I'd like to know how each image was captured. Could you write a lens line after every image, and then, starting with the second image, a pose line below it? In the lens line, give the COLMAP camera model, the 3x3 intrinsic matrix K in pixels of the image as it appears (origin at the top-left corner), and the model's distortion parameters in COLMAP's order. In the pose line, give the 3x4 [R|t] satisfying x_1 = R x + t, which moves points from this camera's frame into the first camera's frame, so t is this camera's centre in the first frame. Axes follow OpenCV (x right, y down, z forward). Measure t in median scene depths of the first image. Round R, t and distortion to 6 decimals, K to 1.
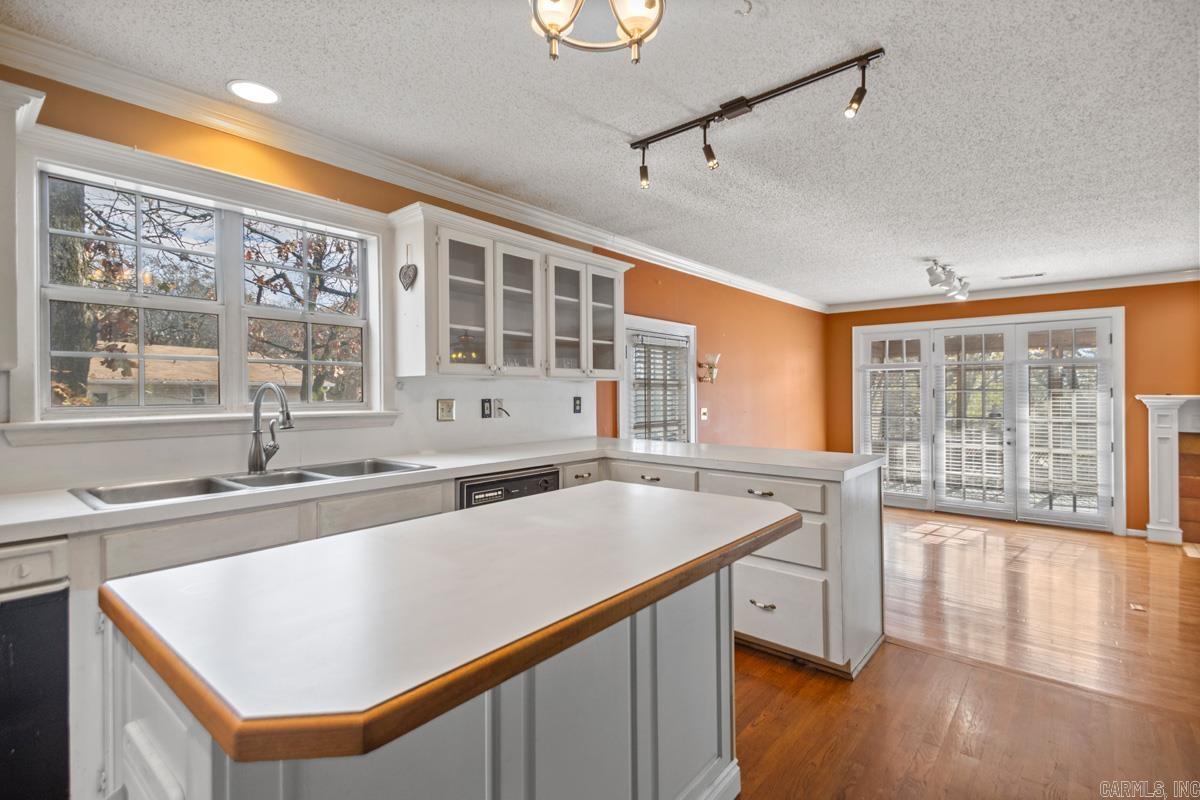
lens RADIAL K [[547.2, 0, 604.1], [0, 547.2, 396.6], [0, 0, 1]] dist [0.015603, -0.000222]
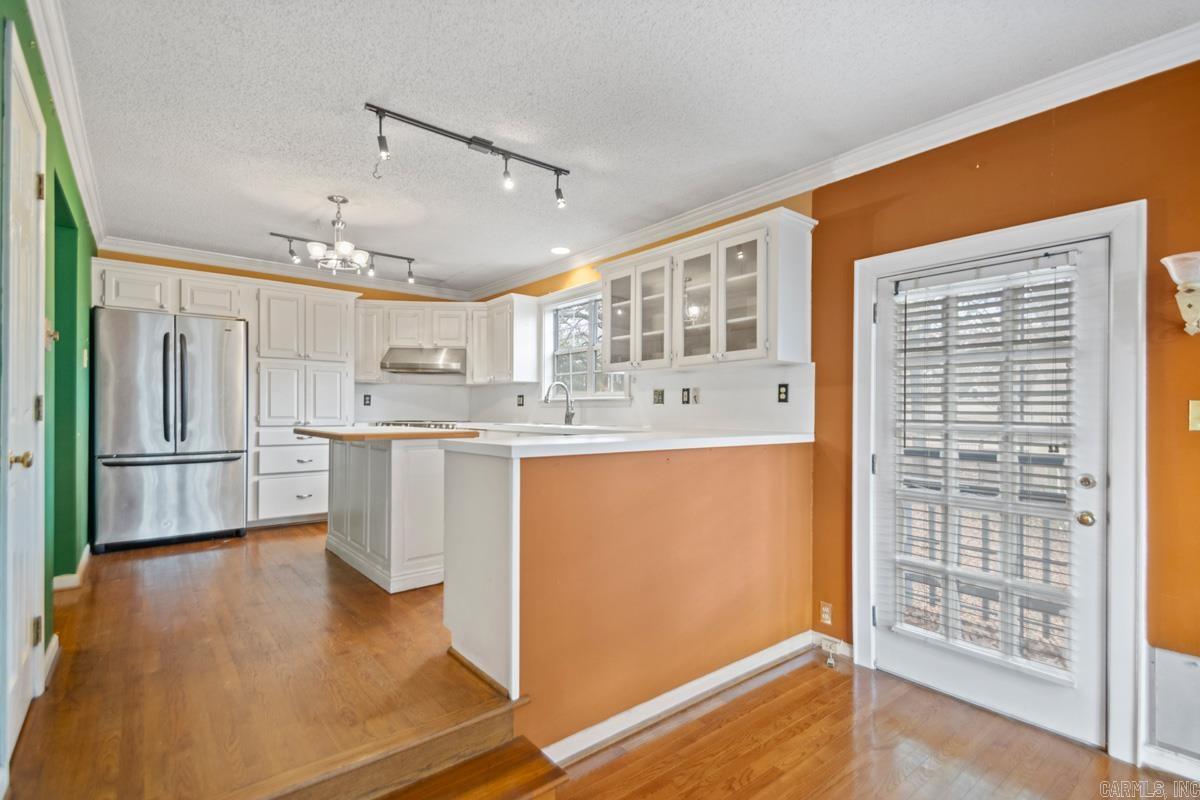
lens RADIAL K [[563.8, 0, 610.8], [0, 563.8, 412.0], [0, 0, 1]] dist [0.015267, -0.000980]
pose [[-0.181660, 0.004513, -0.983351, 1.094900], [-0.011481, 0.999912, 0.006710, 0.053102], [0.983294, 0.012508, -0.181592, 1.146720]]
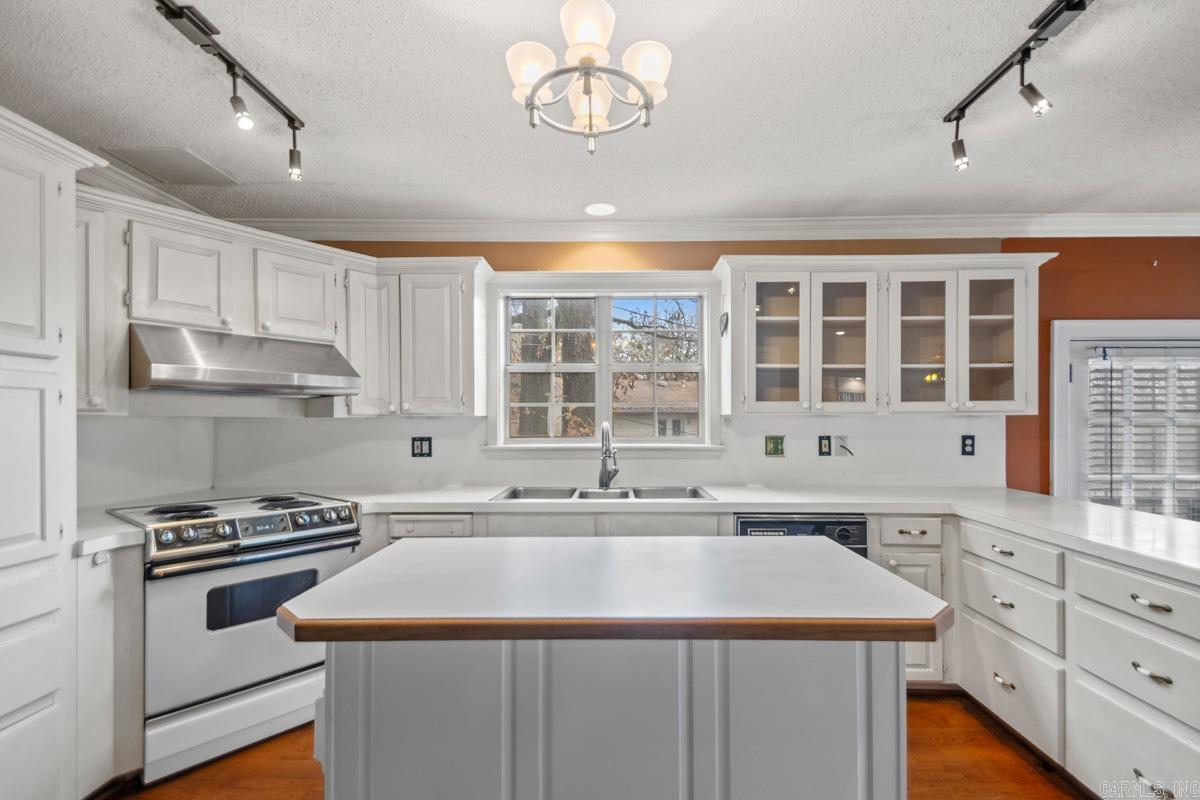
lens RADIAL K [[551.4, 0, 611.3], [0, 551.4, 420.5], [0, 0, 1]] dist [0.016164, -0.000131]
pose [[0.637087, 0.003423, -0.770784, 0.311340], [-0.008075, 0.999965, -0.002234, -0.018859], [0.770749, 0.007647, 0.637093, 0.111348]]
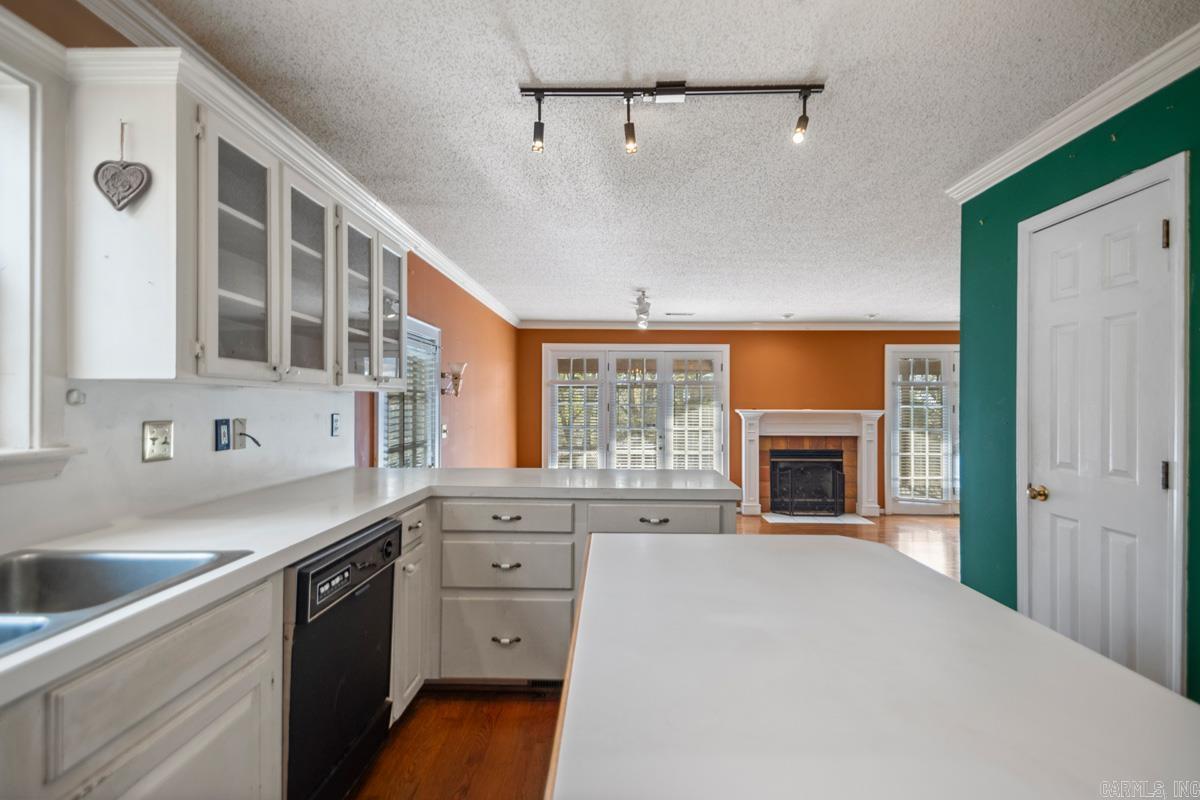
lens RADIAL K [[551.6, 0, 603.9], [0, 551.6, 402.2], [0, 0, 1]] dist [0.017170, -0.000111]
pose [[0.775417, 0.008593, 0.631391, -0.298456], [-0.002475, 0.999941, -0.010570, -0.009922], [-0.631445, 0.006633, 0.775392, 0.278131]]
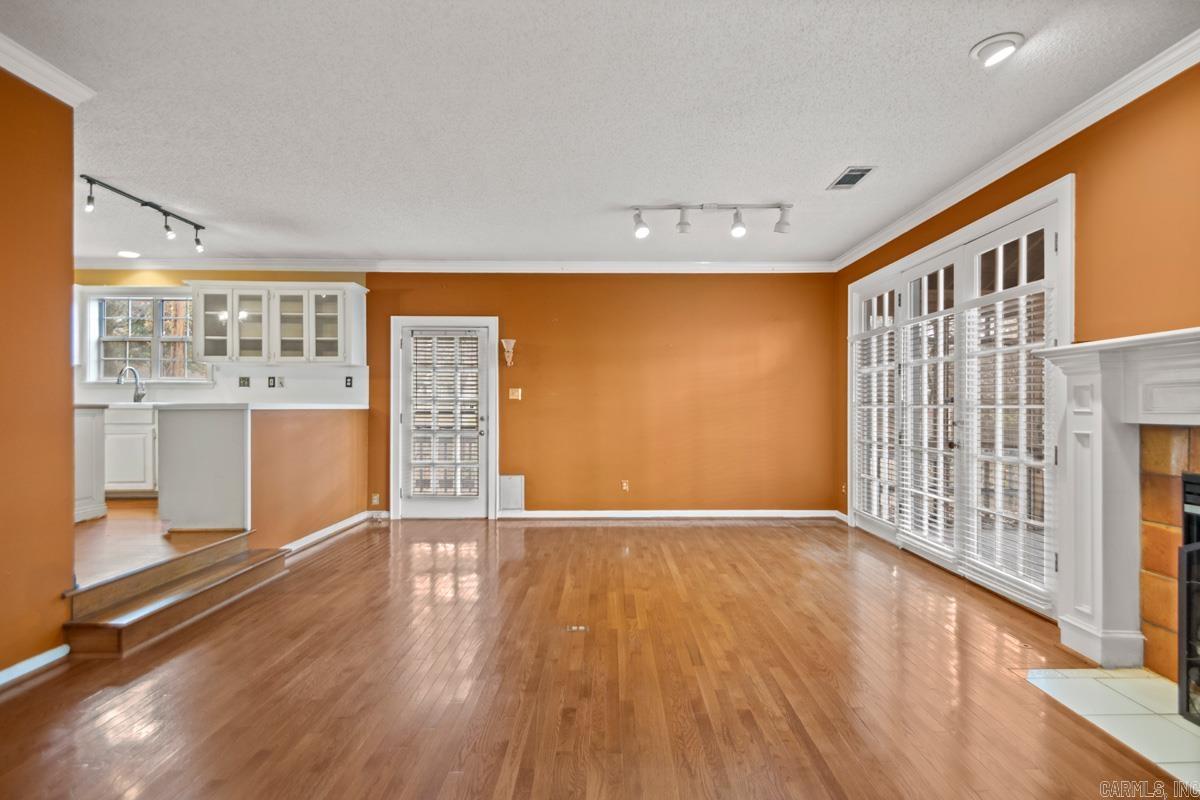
lens RADIAL K [[542.9, 0, 621.1], [0, 542.9, 405.4], [0, 0, 1]] dist [0.002767, 0.000180]
pose [[0.670235, 0.003324, -0.742141, 1.974369], [-0.009276, 0.999949, -0.003899, 0.099832], [0.742091, 0.009497, 0.670232, 0.717033]]
